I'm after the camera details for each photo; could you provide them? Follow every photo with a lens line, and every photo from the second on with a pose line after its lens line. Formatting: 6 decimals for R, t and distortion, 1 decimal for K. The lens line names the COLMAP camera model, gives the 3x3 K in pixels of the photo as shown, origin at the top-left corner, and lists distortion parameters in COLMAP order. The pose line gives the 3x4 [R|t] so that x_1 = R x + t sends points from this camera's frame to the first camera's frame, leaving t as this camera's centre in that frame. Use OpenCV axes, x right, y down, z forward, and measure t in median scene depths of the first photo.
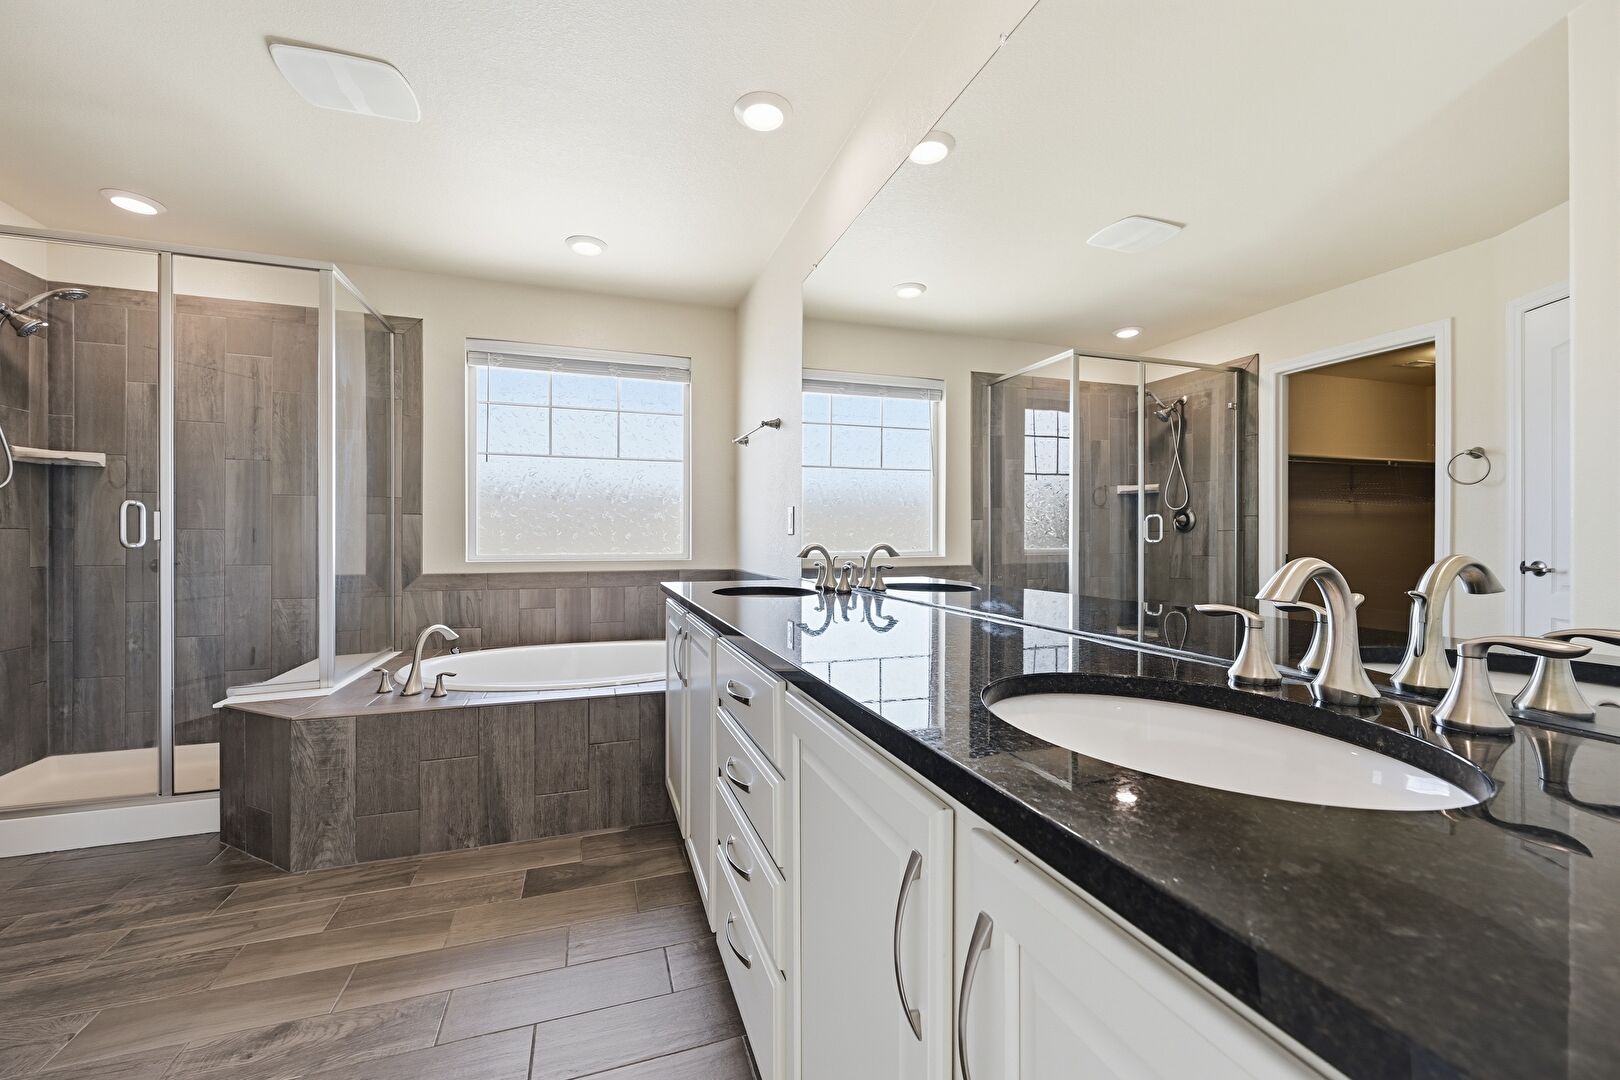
lens RADIAL K [[639.4, 0, 809.4], [0, 639.4, 542.8], [0, 0, 1]] dist [0.002628, 0.000463]
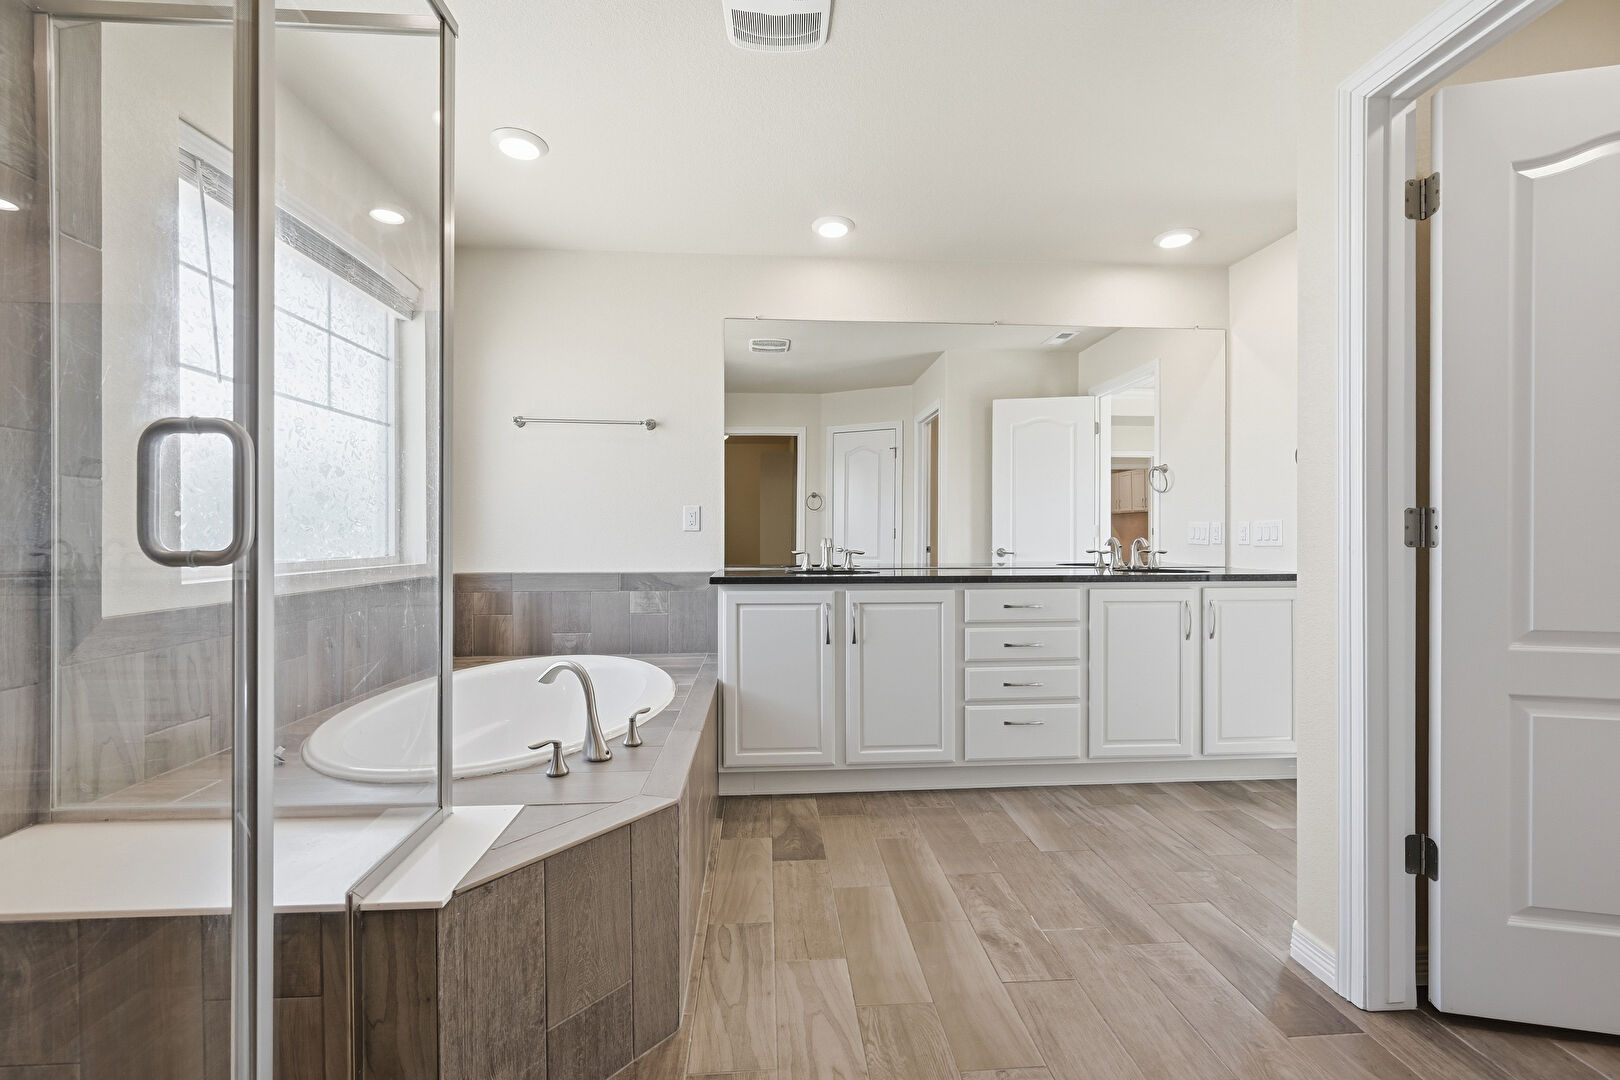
lens RADIAL K [[639.4, 0, 808.9], [0, 639.4, 542.0], [0, 0, 1]] dist [0.002628, 0.000463]
pose [[0.257599, -0.006493, 0.966230, -1.355383], [0.014878, 0.999886, 0.002753, 0.007027], [-0.966137, 0.013667, 0.257666, 0.661531]]
